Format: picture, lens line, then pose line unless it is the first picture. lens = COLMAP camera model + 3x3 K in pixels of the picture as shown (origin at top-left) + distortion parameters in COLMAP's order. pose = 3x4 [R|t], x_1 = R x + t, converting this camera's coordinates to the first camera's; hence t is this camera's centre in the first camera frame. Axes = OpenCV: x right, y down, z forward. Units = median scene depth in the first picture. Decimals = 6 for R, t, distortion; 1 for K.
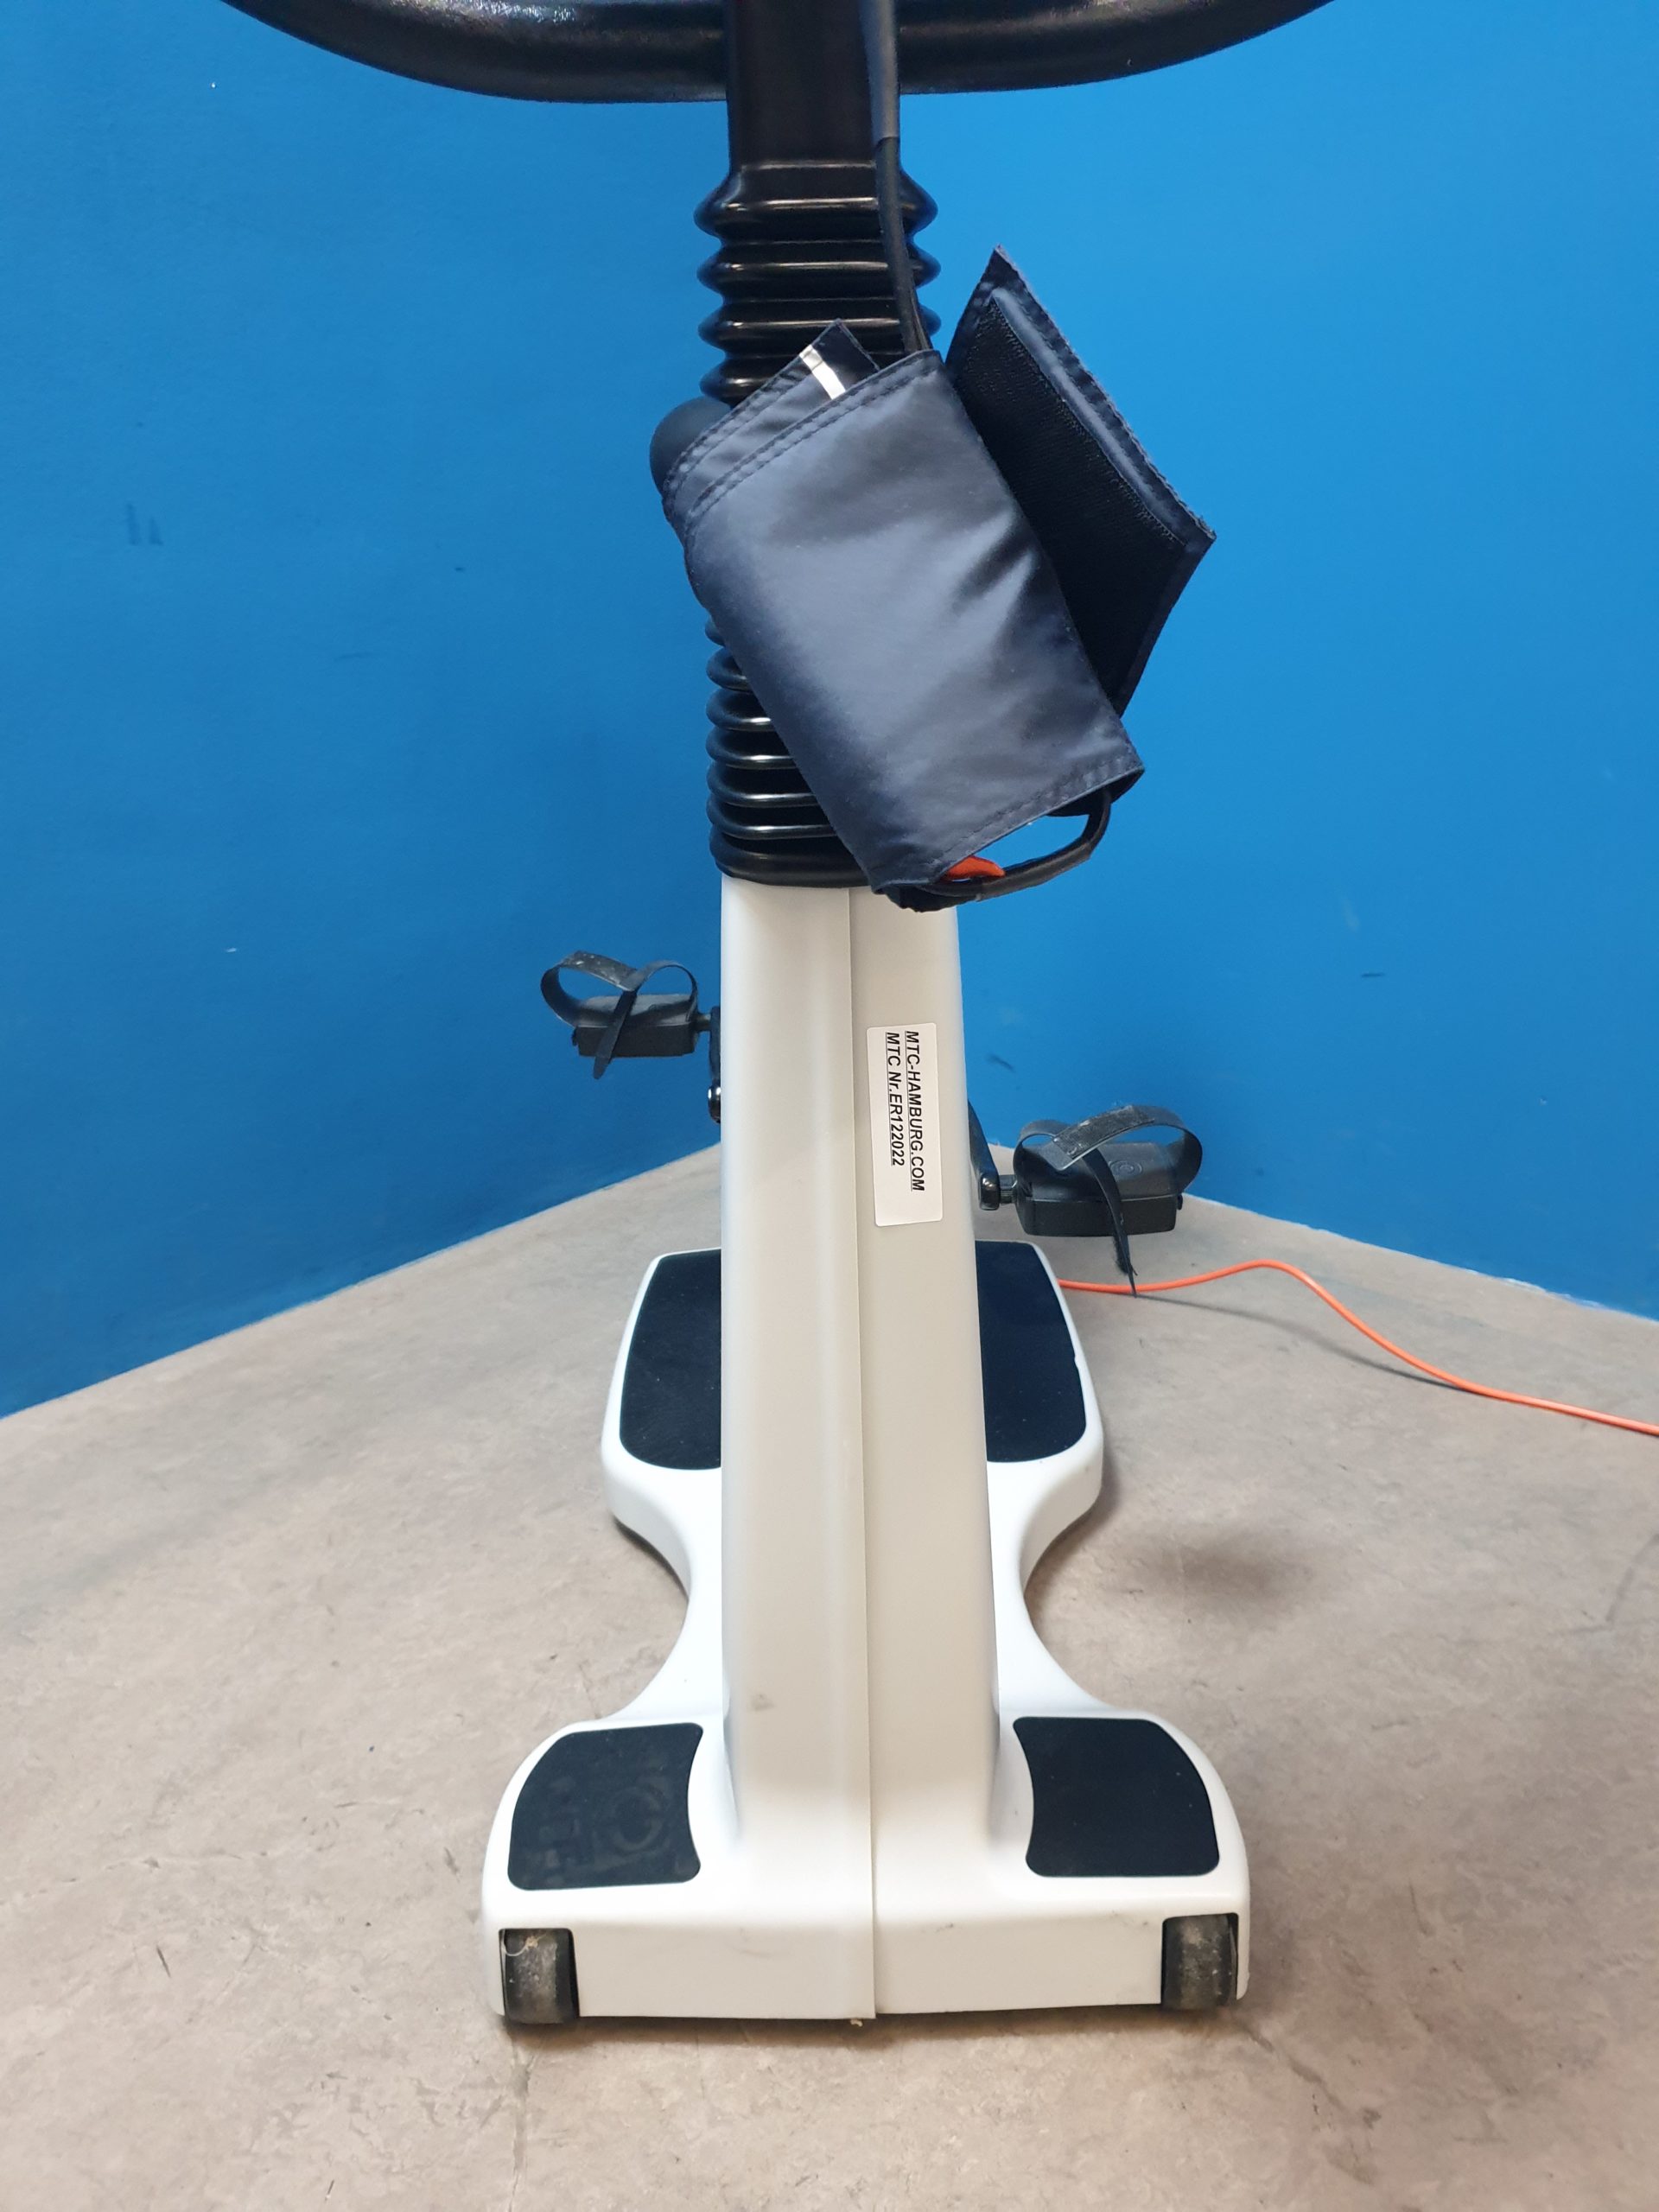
lens RADIAL K [[1694.9, 0, 807.4], [0, 1694.9, 1066.3], [0, 0, 1]] dist [-0.035152, 0.081296]
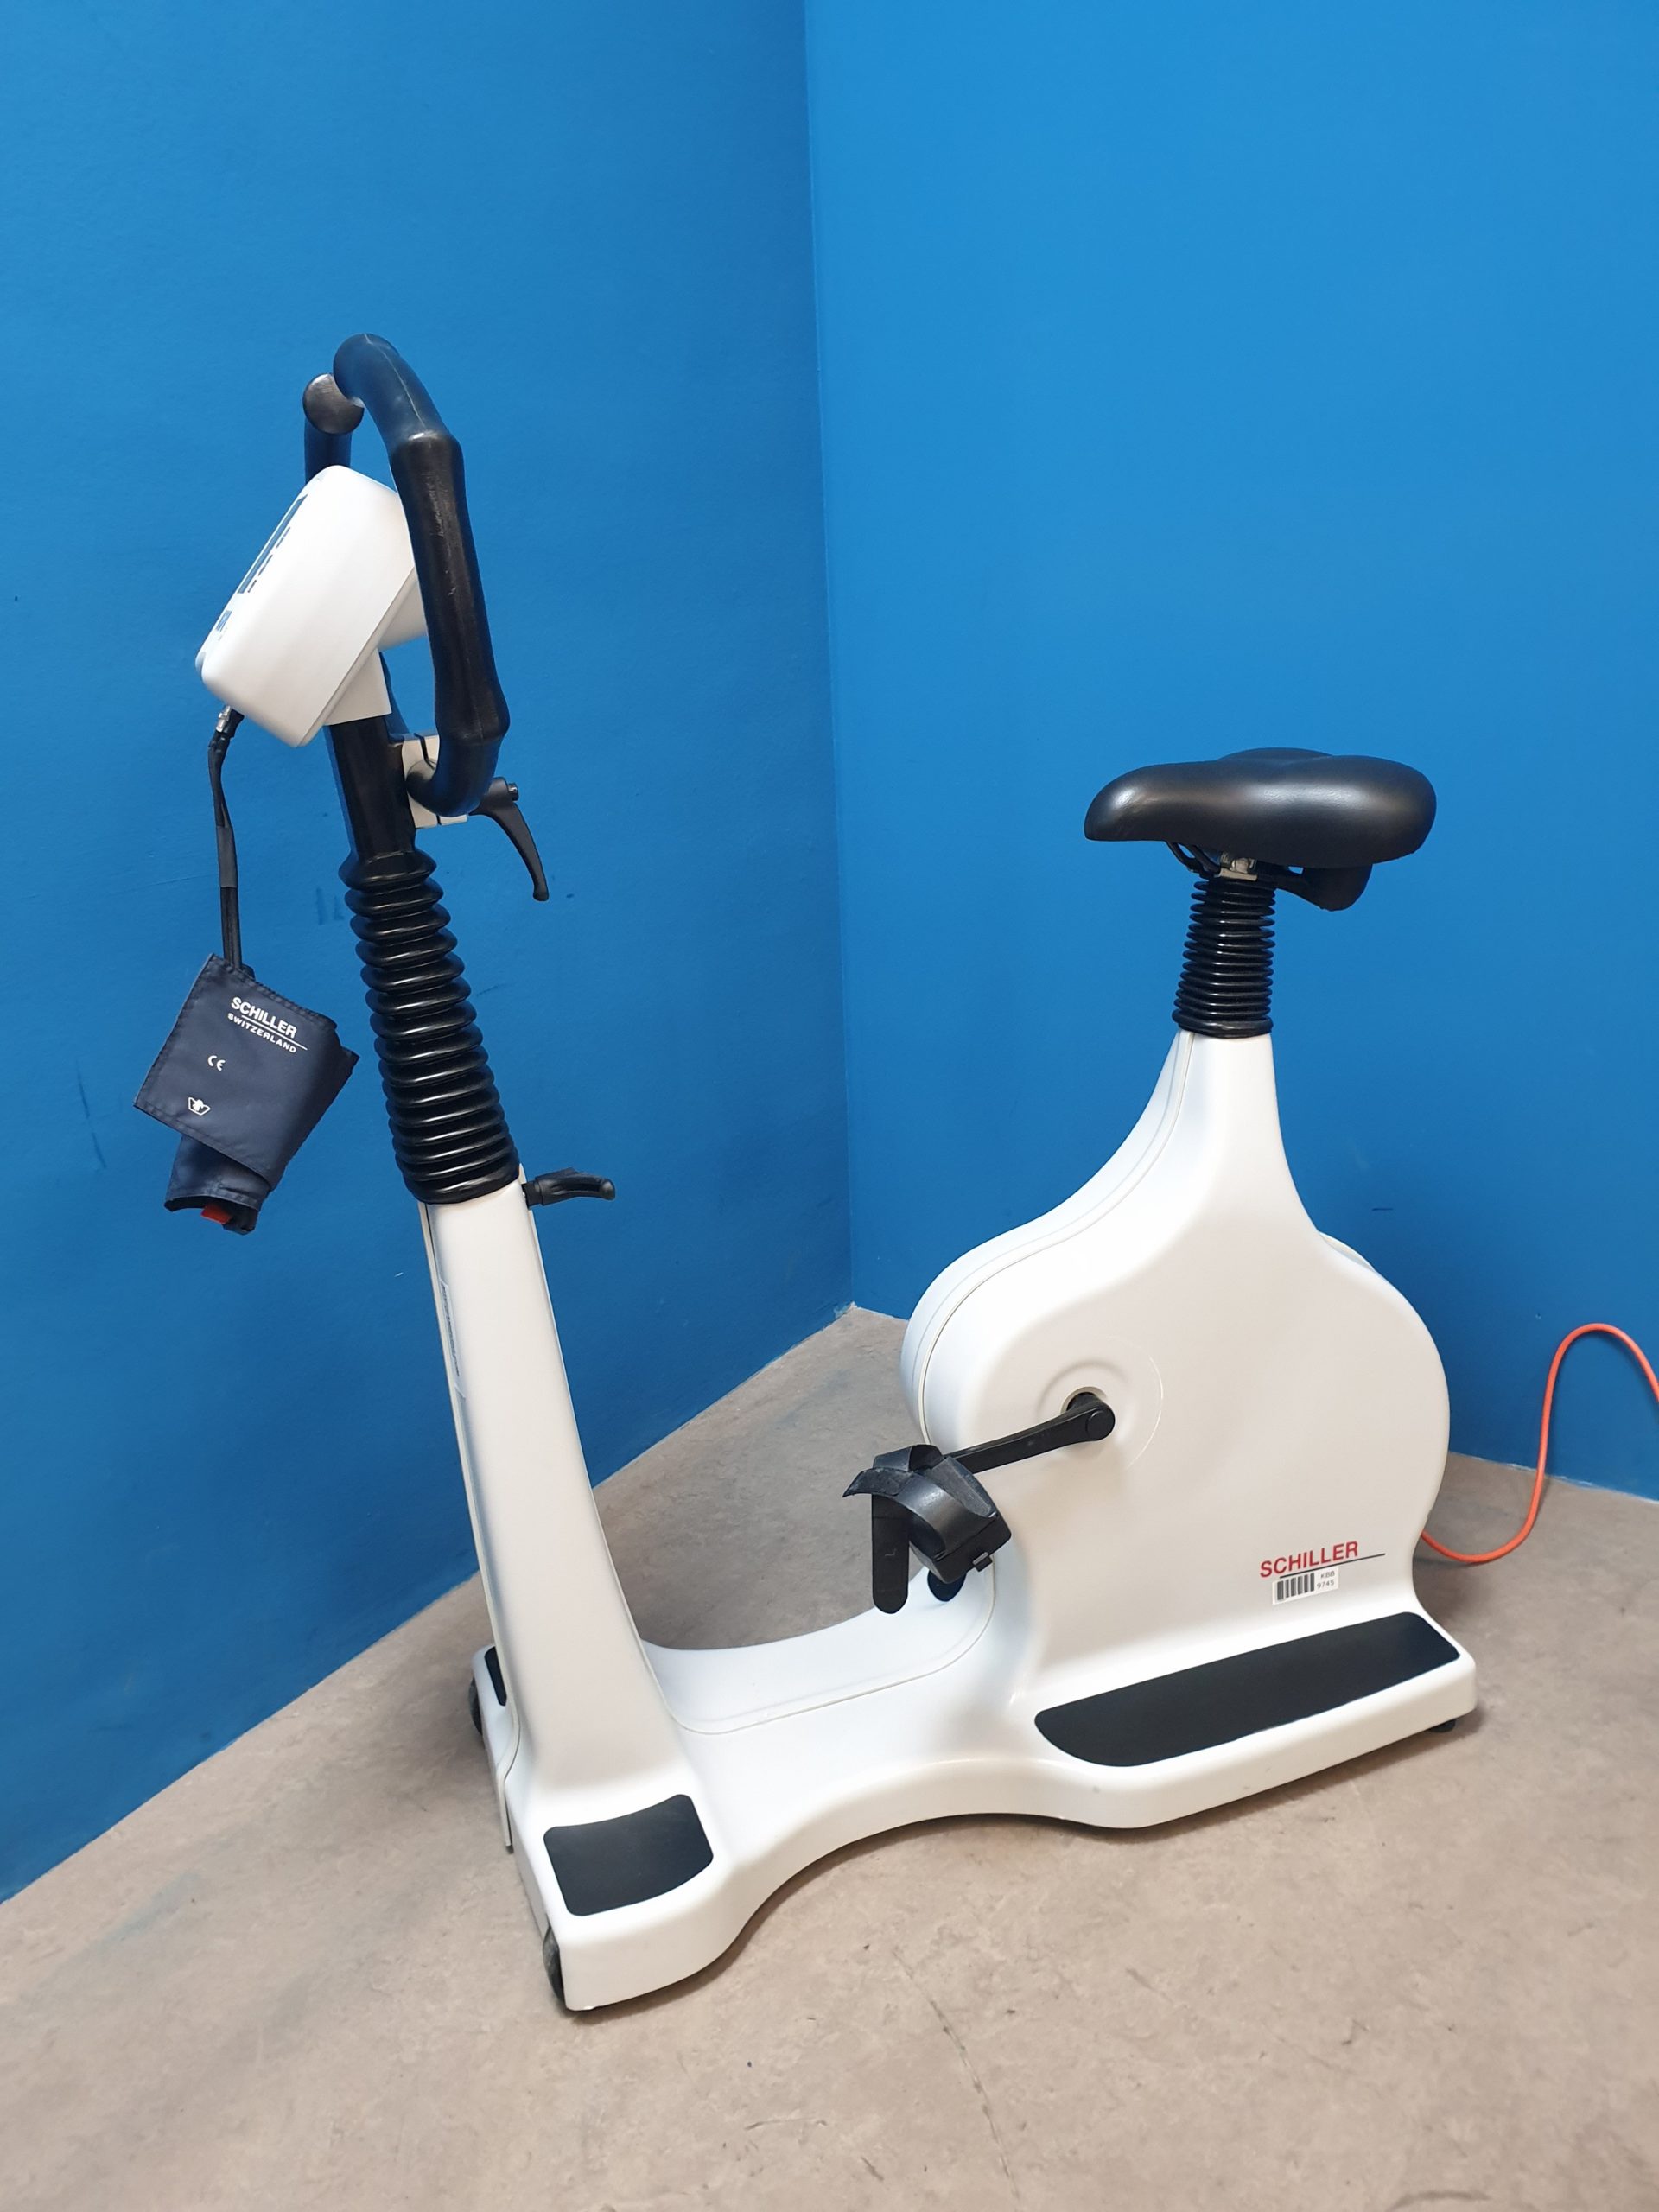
lens RADIAL K [[1677.1, 0, 829.5], [0, 1677.1, 1106.0], [0, 0, 1]] dist [-0.034740, 0.090089]
pose [[0.987621, -0.059285, 0.145225, -0.341757], [0.061296, 0.998075, -0.009410, -0.231961], [-0.144387, 0.018195, 0.989354, -0.136798]]
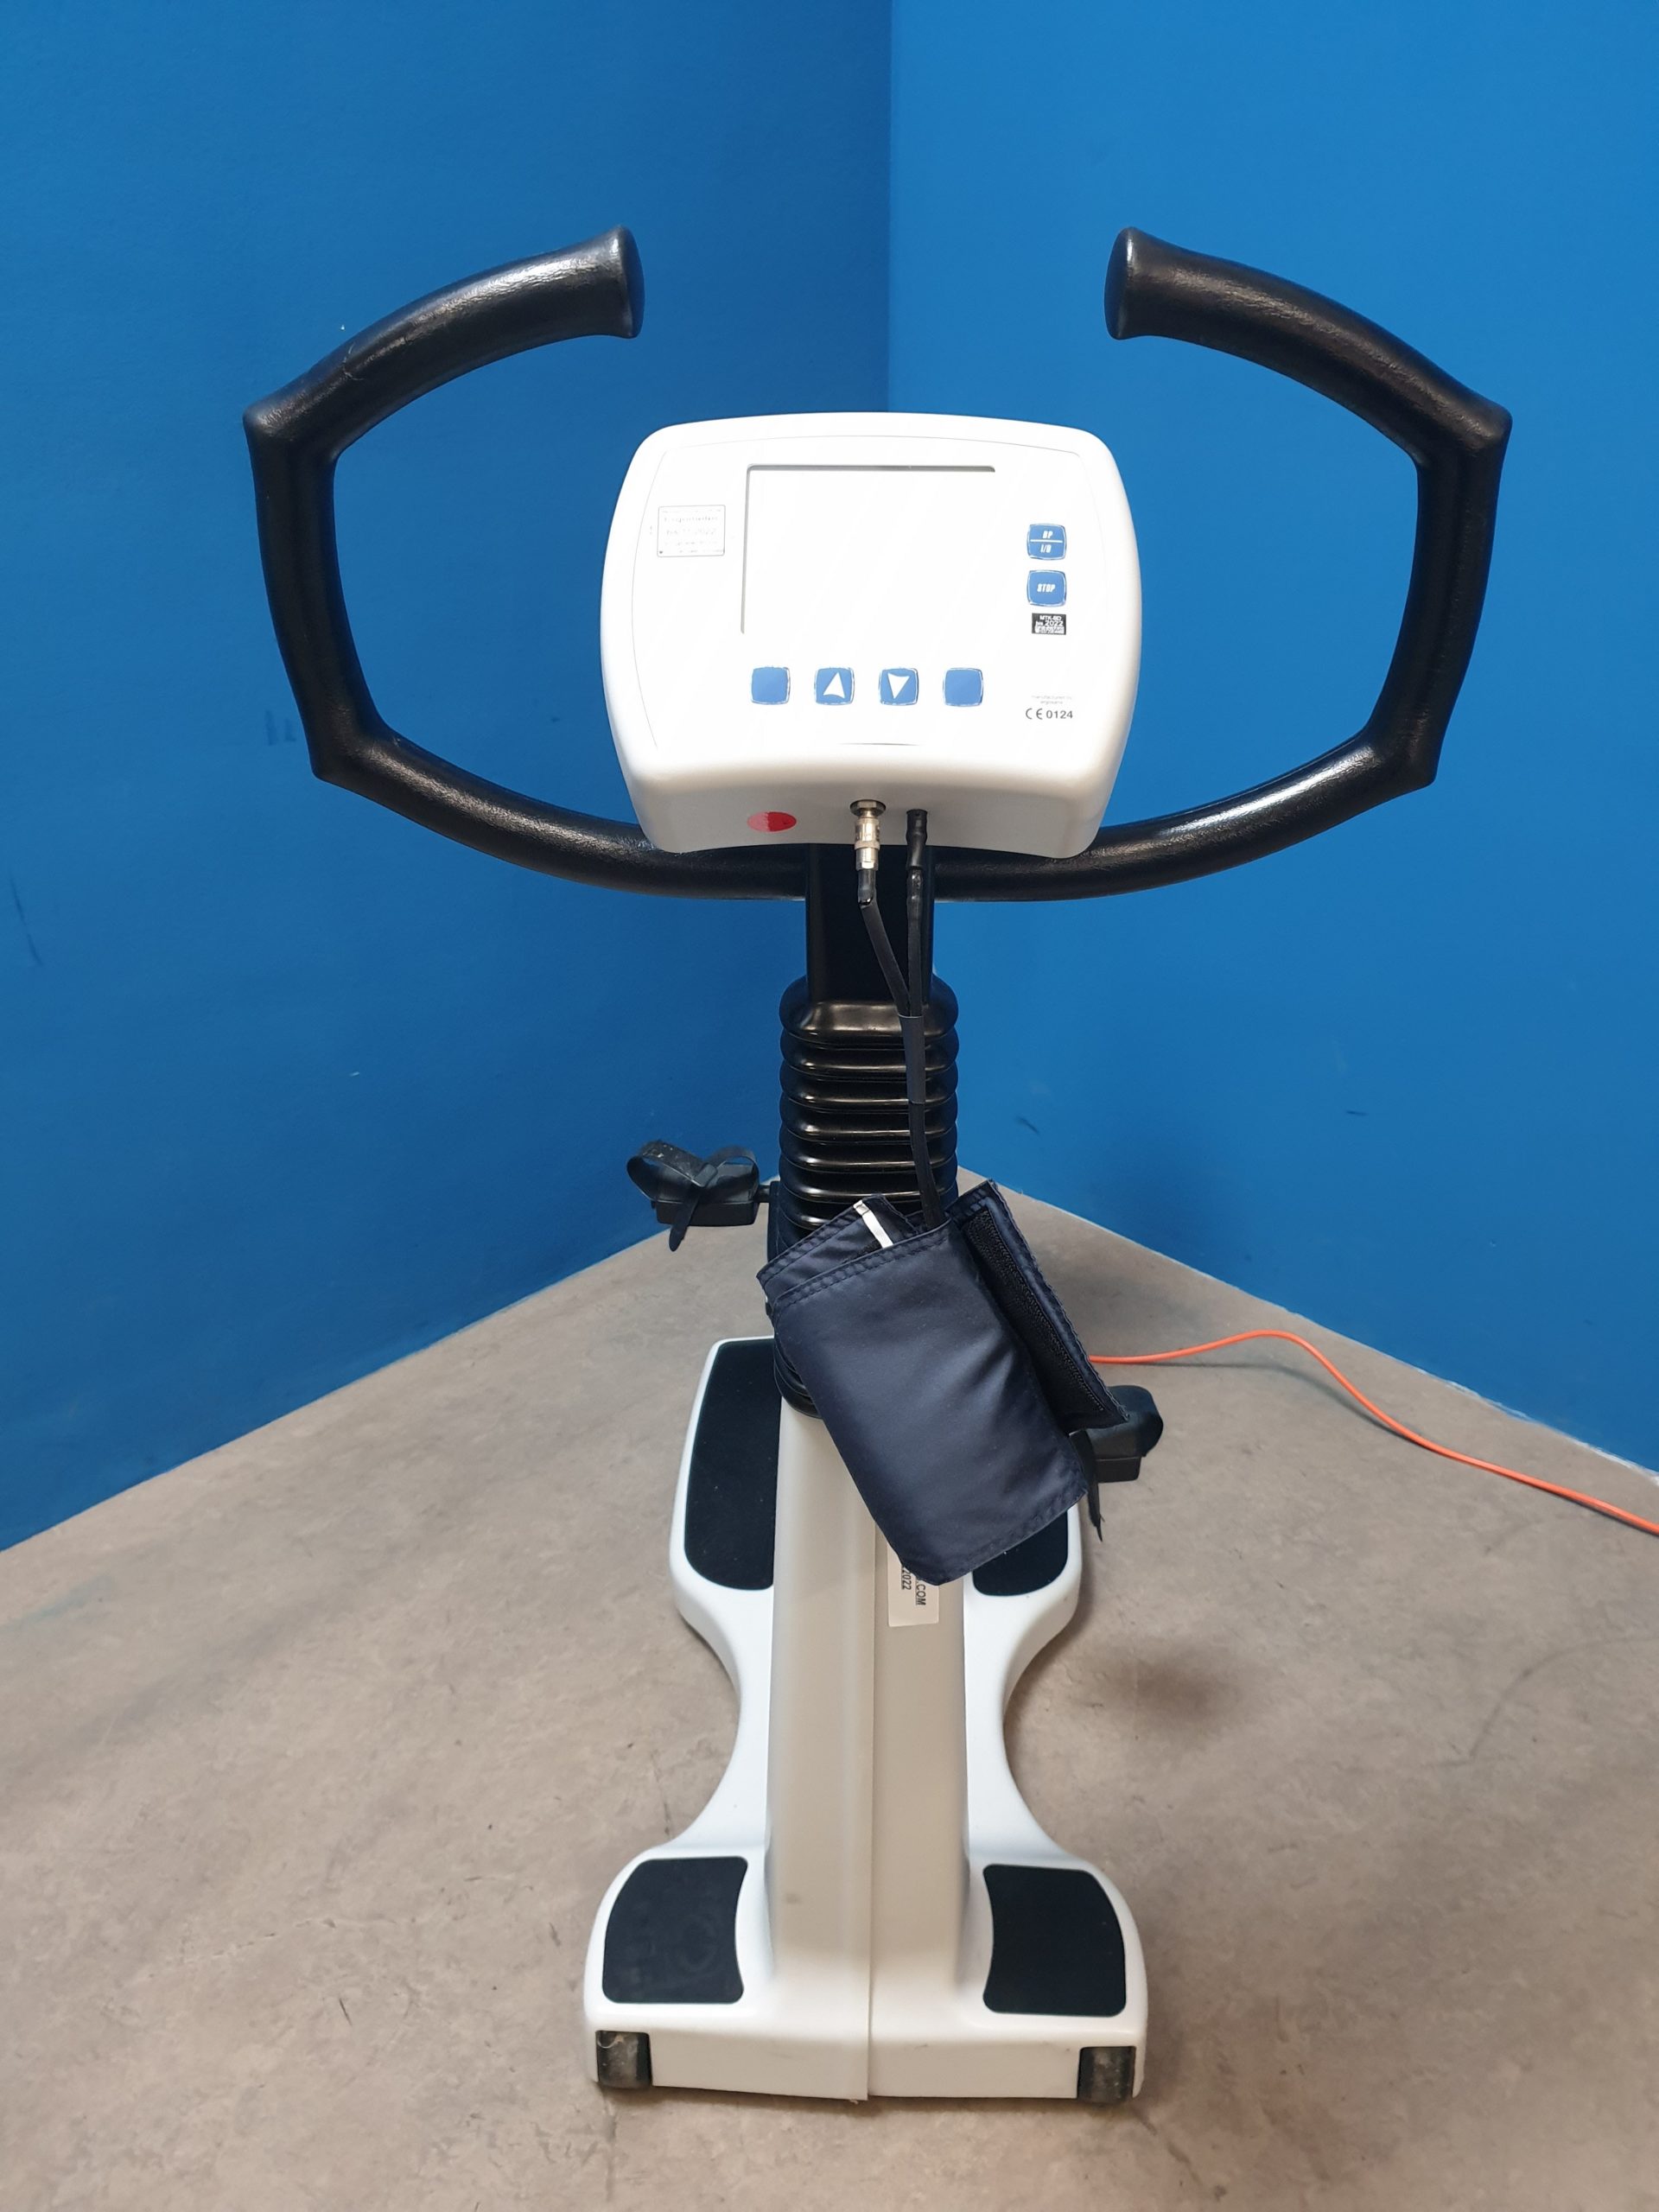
lens RADIAL K [[1677.1, 0, 829.5], [0, 1677.1, 1106.0], [0, 0, 1]] dist [-0.034740, 0.090089]
pose [[0.999065, 0.041024, -0.013625, -0.004544], [-0.038686, 0.989168, 0.141596, -0.343834], [0.019286, -0.140936, 0.989831, -0.189645]]
